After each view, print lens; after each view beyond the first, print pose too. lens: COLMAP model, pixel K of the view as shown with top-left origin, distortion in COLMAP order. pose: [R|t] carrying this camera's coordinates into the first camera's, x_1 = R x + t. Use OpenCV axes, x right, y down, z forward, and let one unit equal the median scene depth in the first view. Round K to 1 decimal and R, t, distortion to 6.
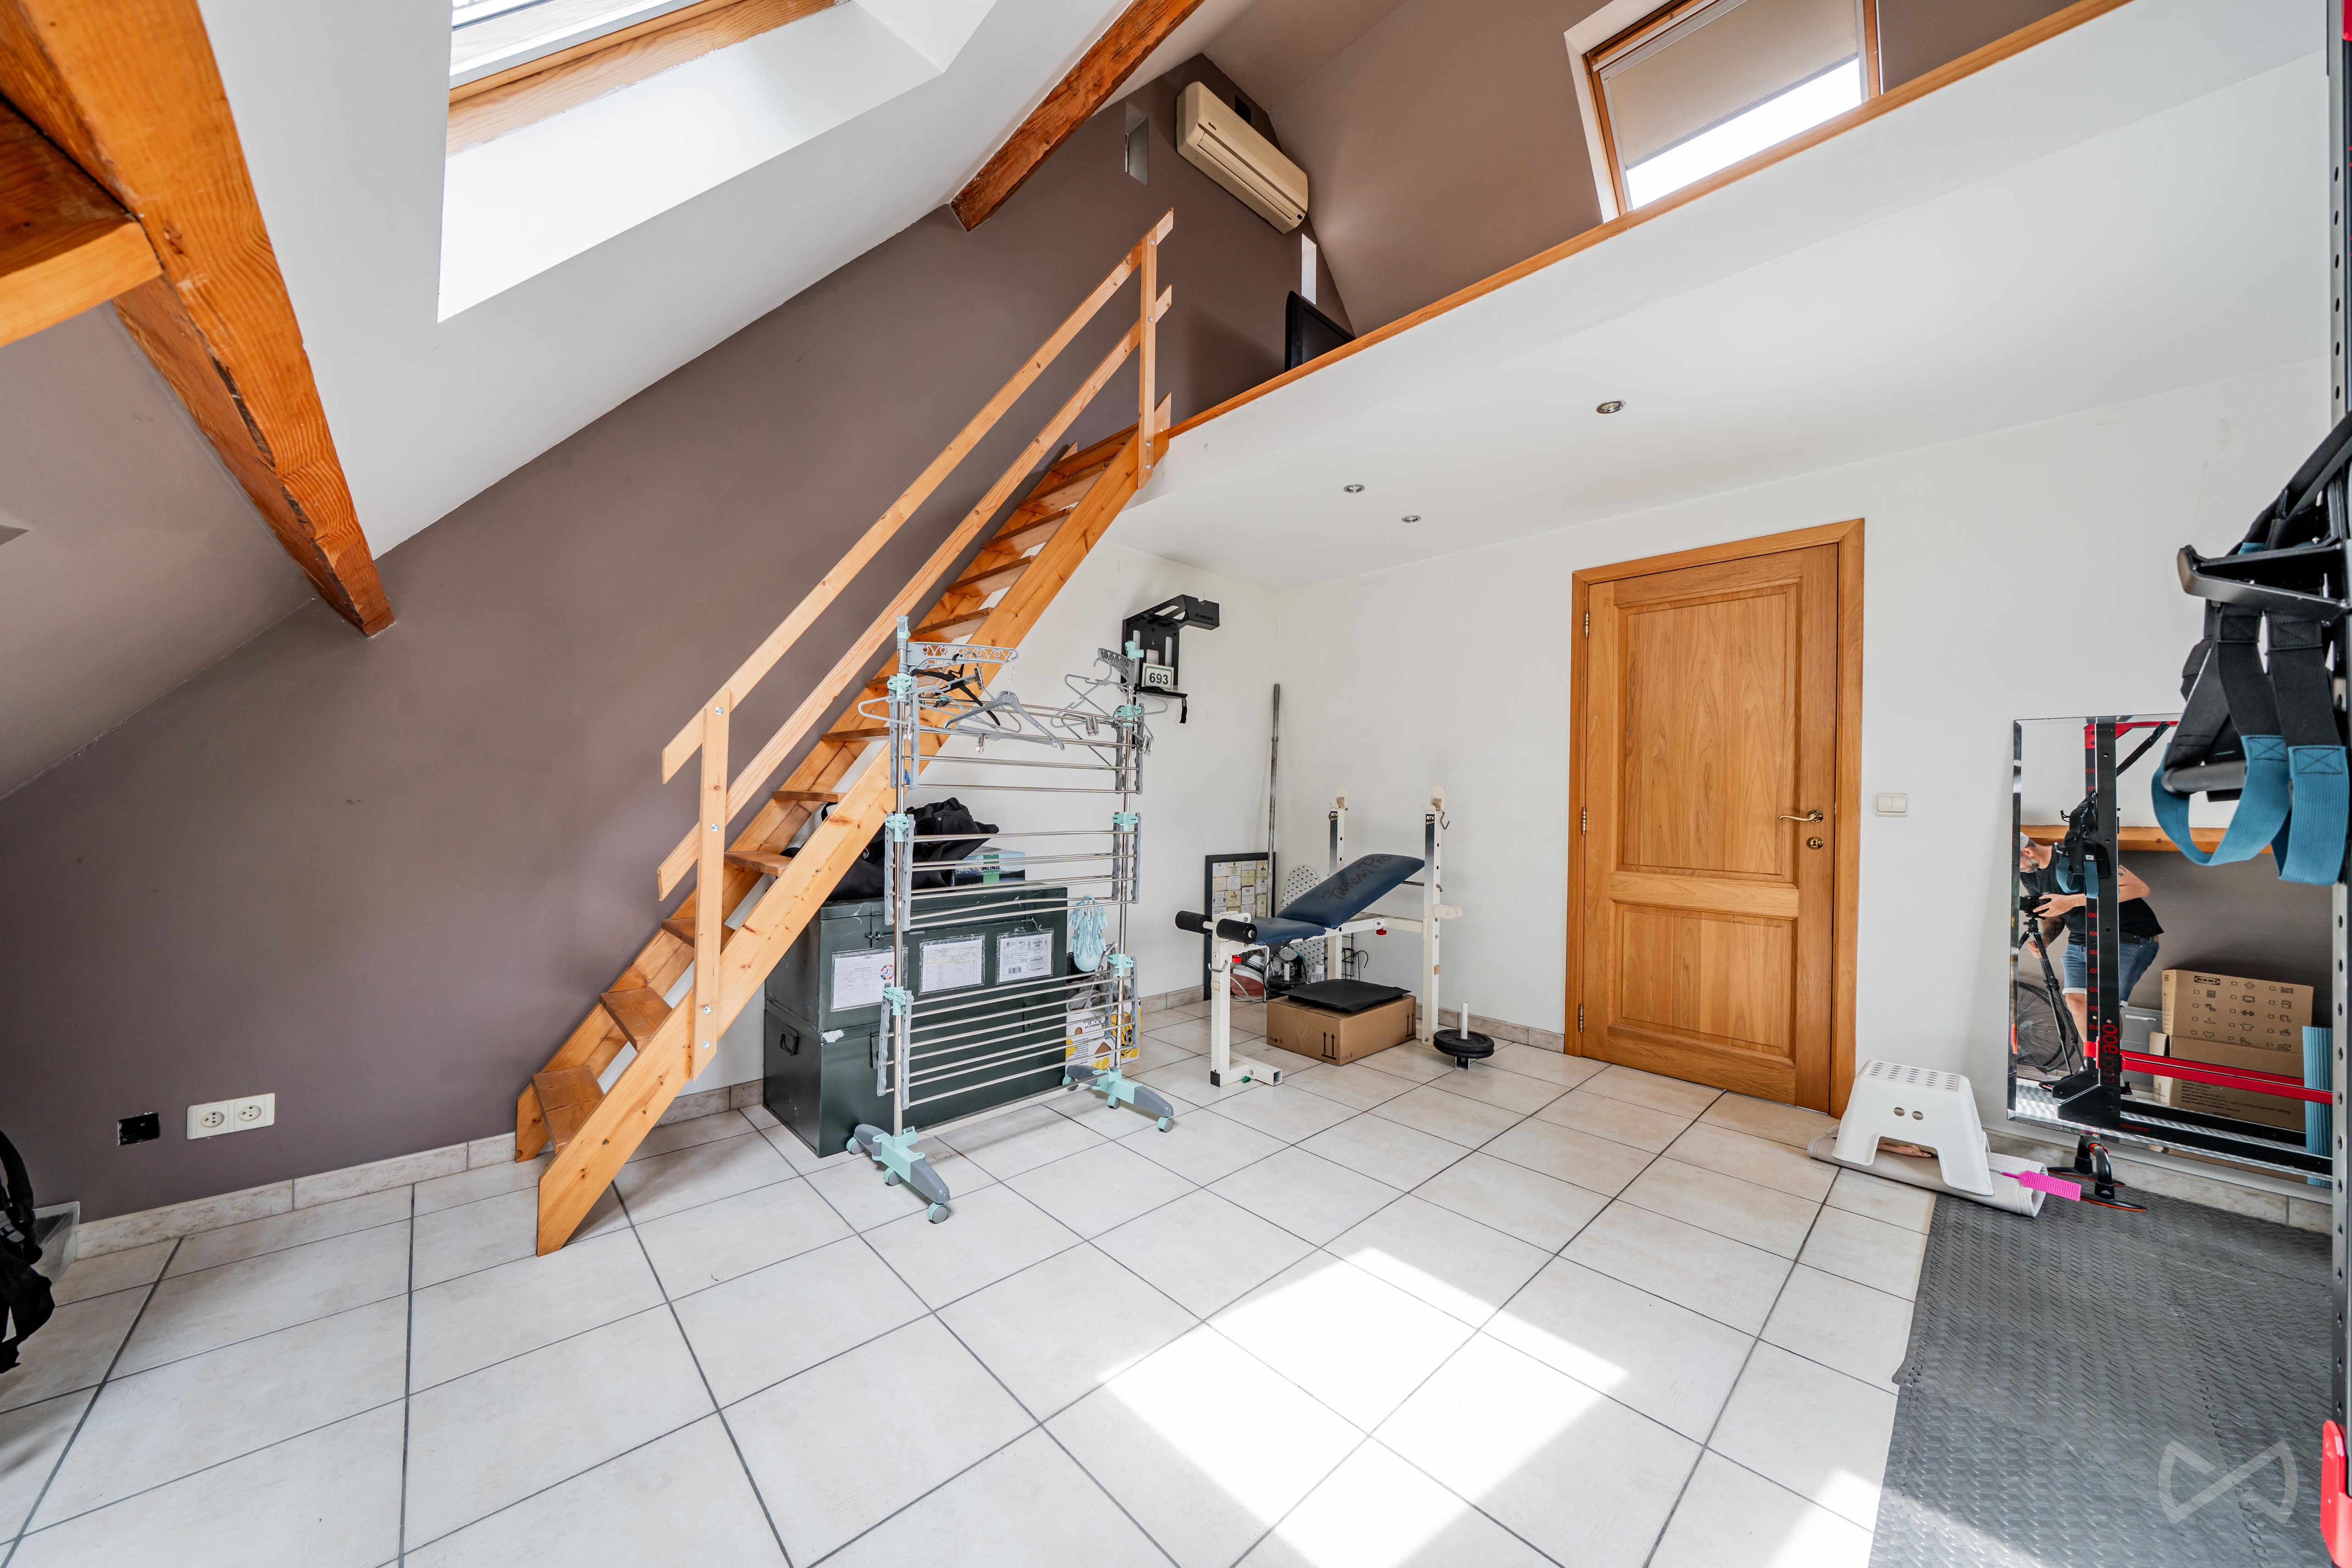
lens RADIAL K [[797.6, 0, 1183.4], [0, 797.6, 784.5], [0, 0, 1]] dist [0.001959, -0.000038]
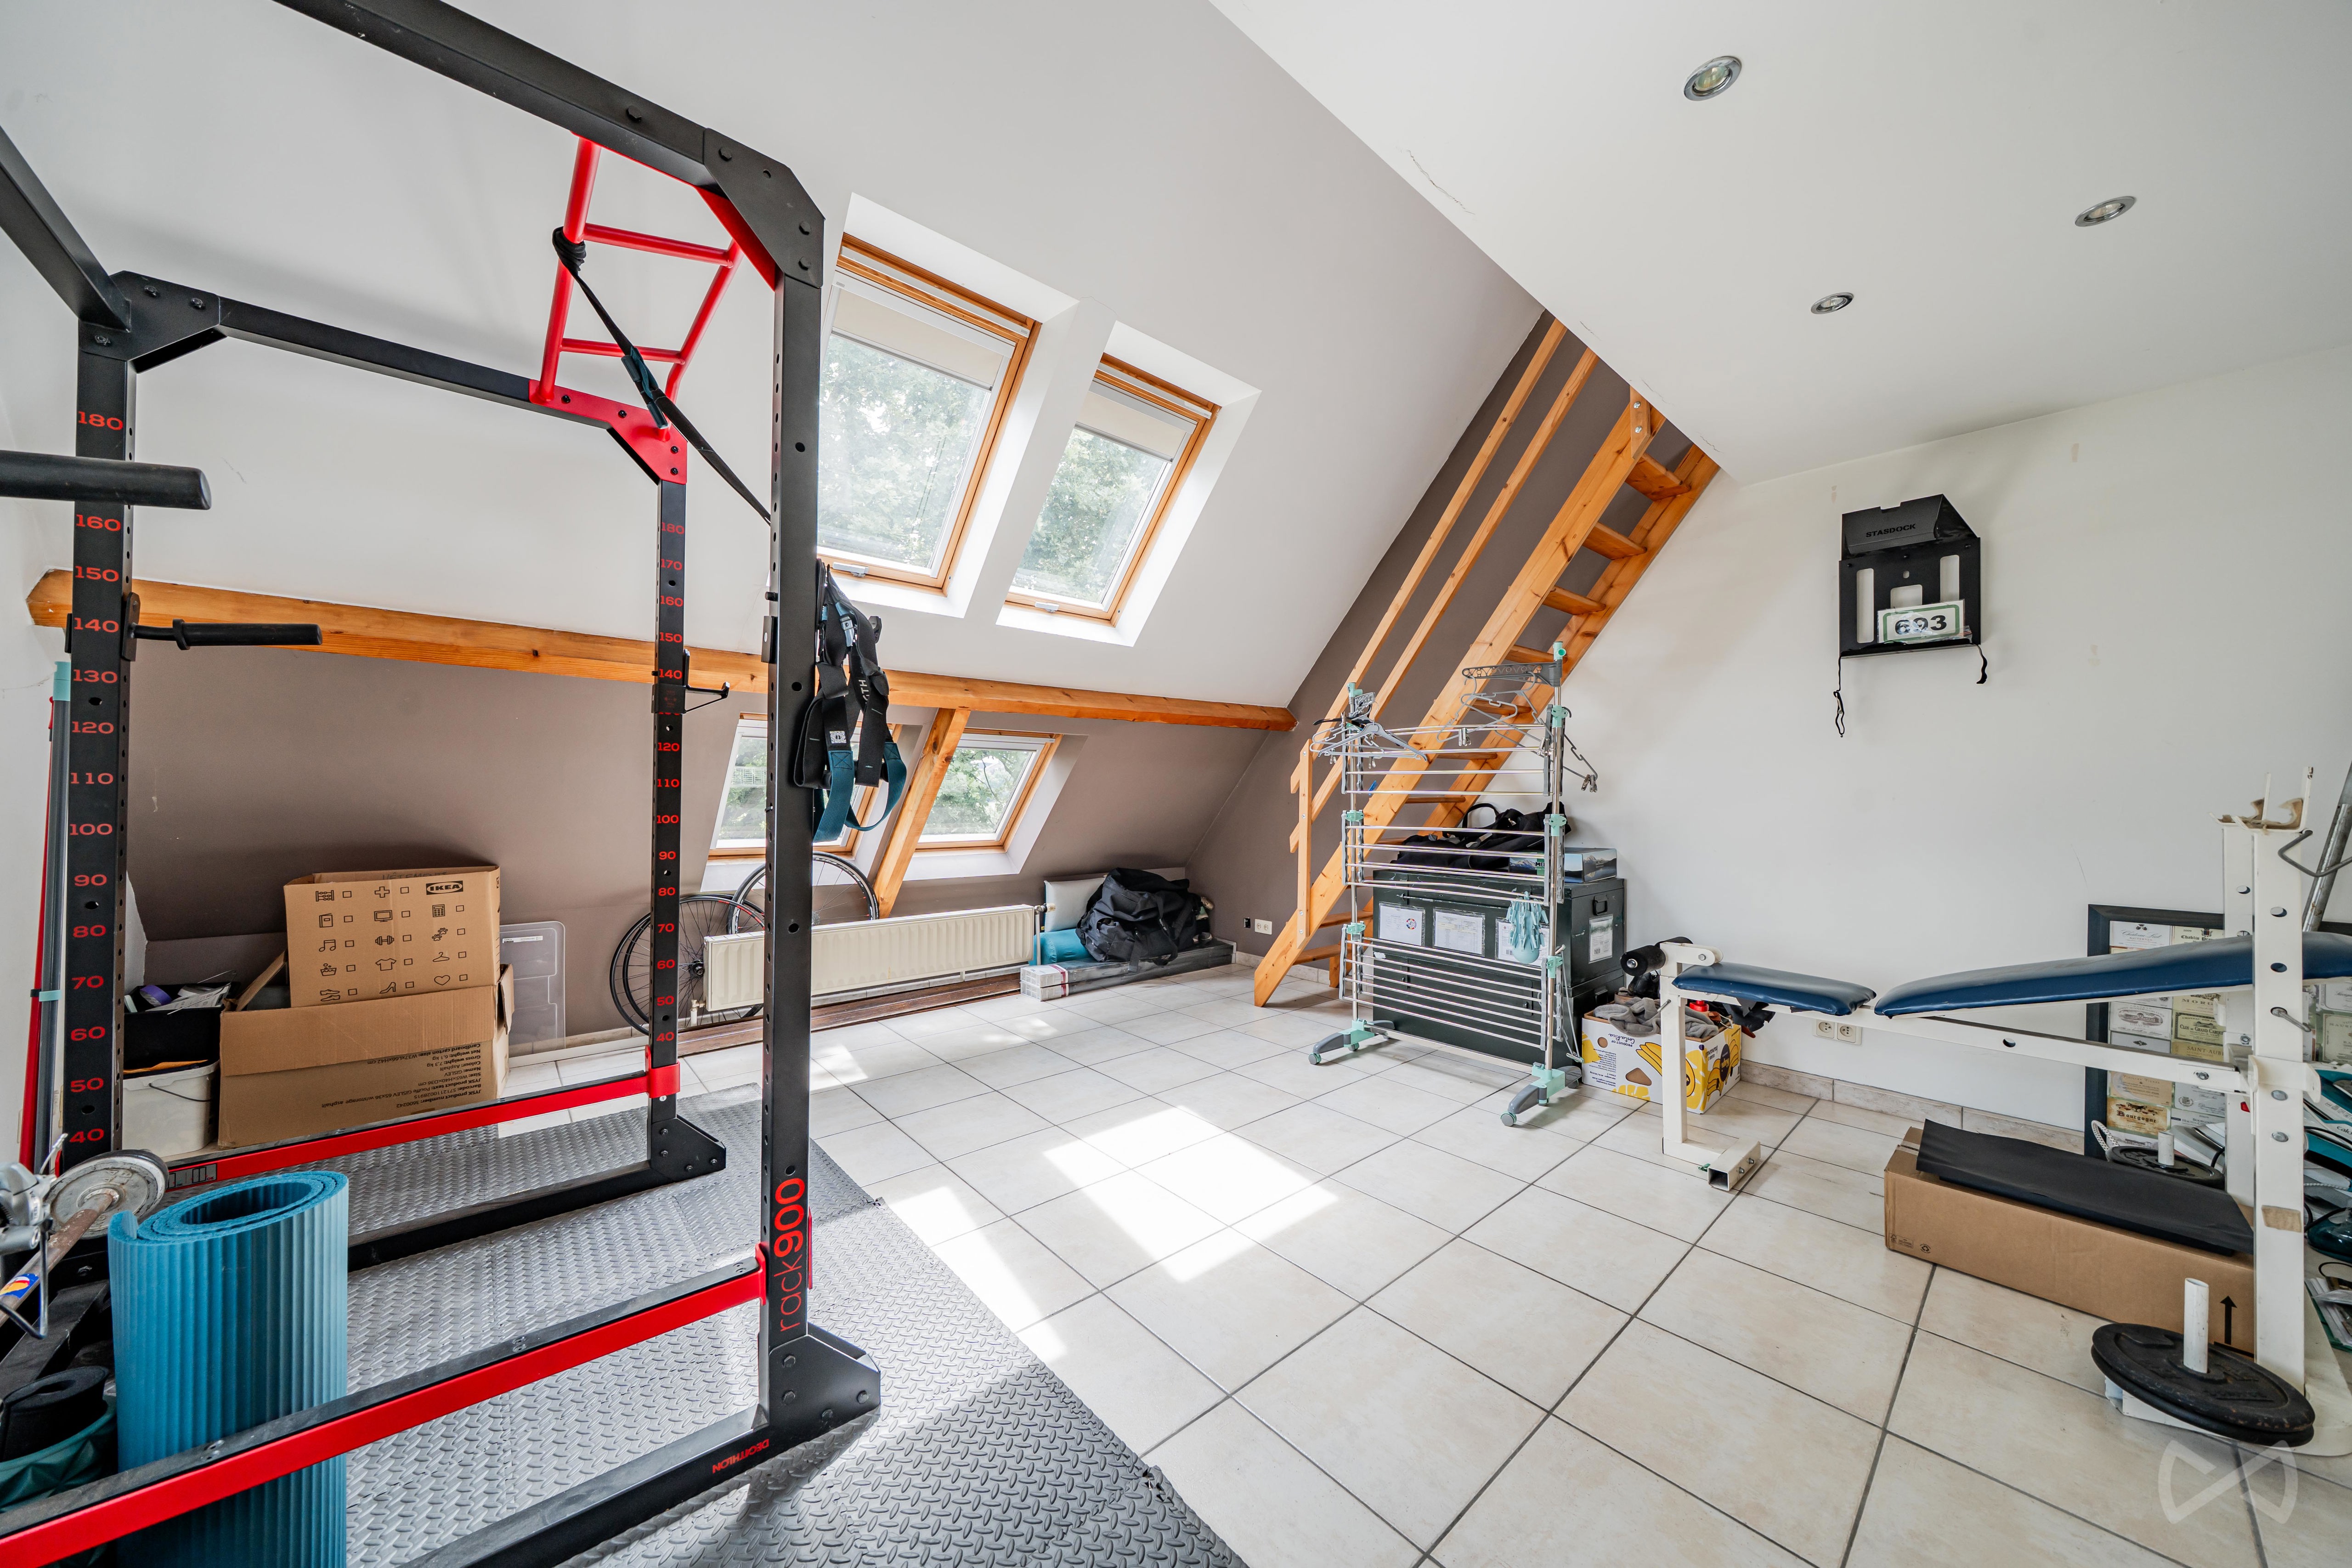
lens RADIAL K [[797.6, 0, 1183.1], [0, 797.6, 789.1], [0, 0, 1]] dist [0.001959, -0.000038]
pose [[-0.039712, -0.021306, -0.998984, 1.079459], [0.013344, 0.999672, -0.021851, 0.017736], [0.999122, -0.014198, -0.039415, 0.654153]]
